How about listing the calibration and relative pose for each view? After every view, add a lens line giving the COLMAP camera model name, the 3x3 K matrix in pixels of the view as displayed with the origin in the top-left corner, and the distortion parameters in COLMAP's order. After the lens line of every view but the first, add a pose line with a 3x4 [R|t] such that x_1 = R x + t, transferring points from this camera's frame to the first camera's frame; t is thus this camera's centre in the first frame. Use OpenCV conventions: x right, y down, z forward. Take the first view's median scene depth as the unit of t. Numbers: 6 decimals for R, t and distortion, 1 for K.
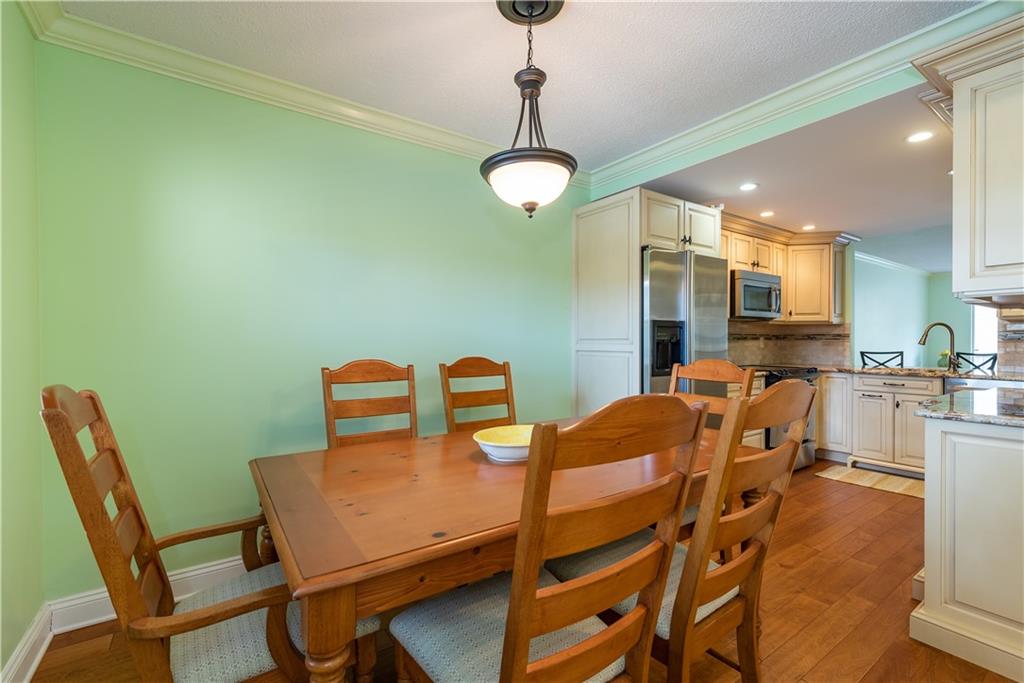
lens RADIAL K [[450.4, 0, 501.9], [0, 450.4, 343.5], [0, 0, 1]] dist [0.001078, 0.000026]
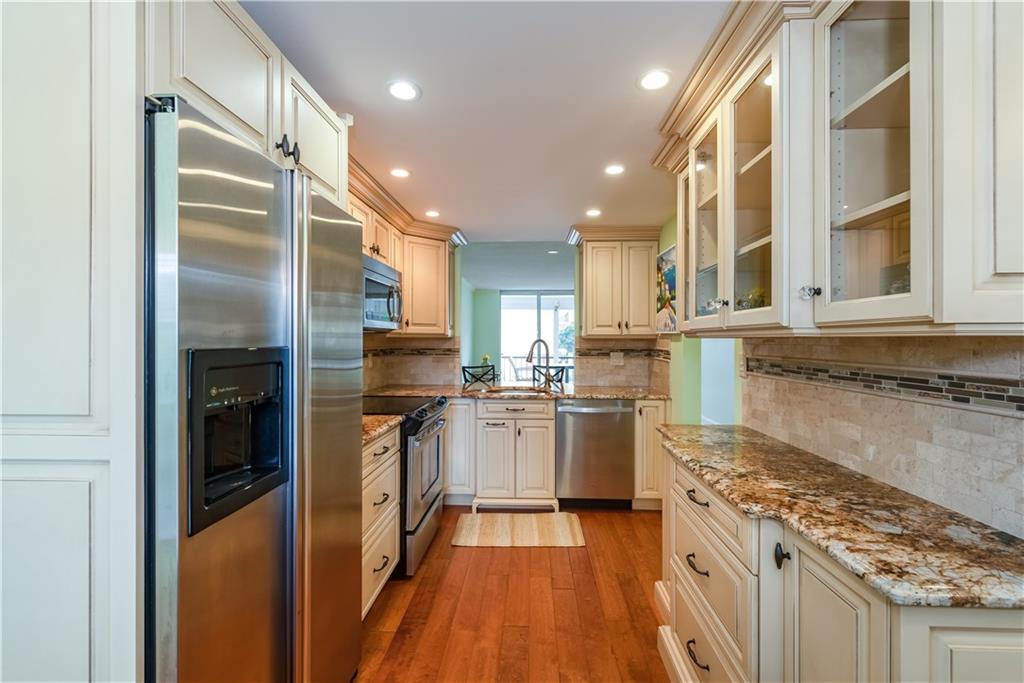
lens RADIAL K [[440.8, 0, 512.0], [0, 440.8, 341.5], [0, 0, 1]] dist [0.000614, 0.000000]
pose [[0.591185, -0.003898, 0.806526, 0.151919], [0.003687, 0.999991, 0.002131, -0.039484], [-0.806527, 0.001714, 0.591194, 0.443068]]
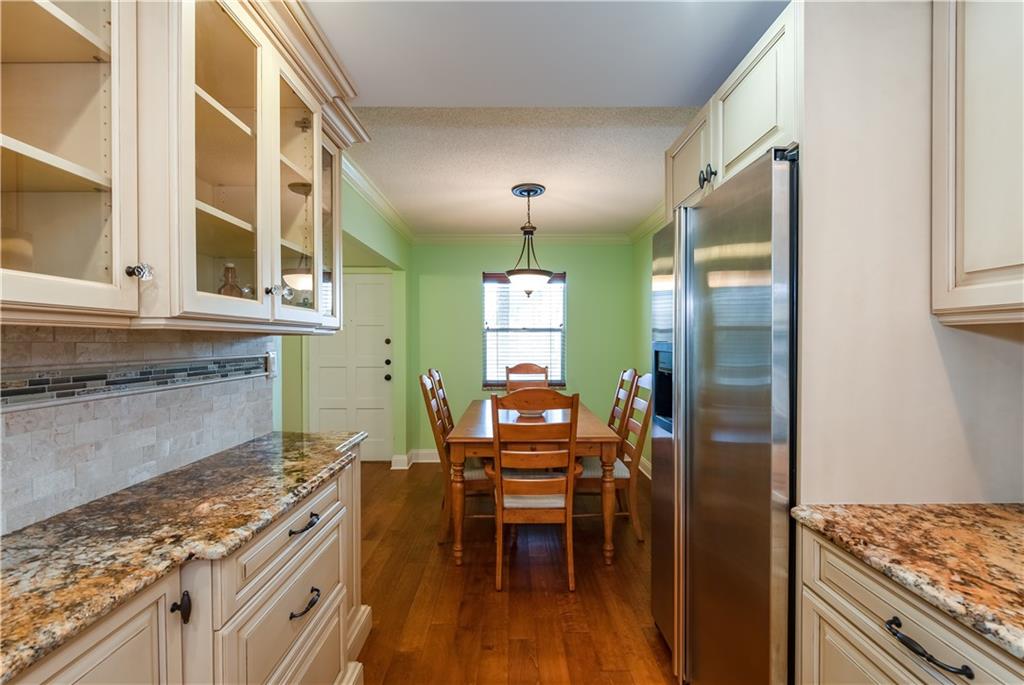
lens RADIAL K [[440.8, 0, 512.0], [0, 440.8, 342.5], [0, 0, 1]] dist [0.000614, 0.000000]
pose [[-0.546586, 0.000964, -0.837403, 0.697929], [-0.003485, 0.999988, 0.003425, -0.036079], [0.837396, 0.004791, -0.546576, 0.810946]]
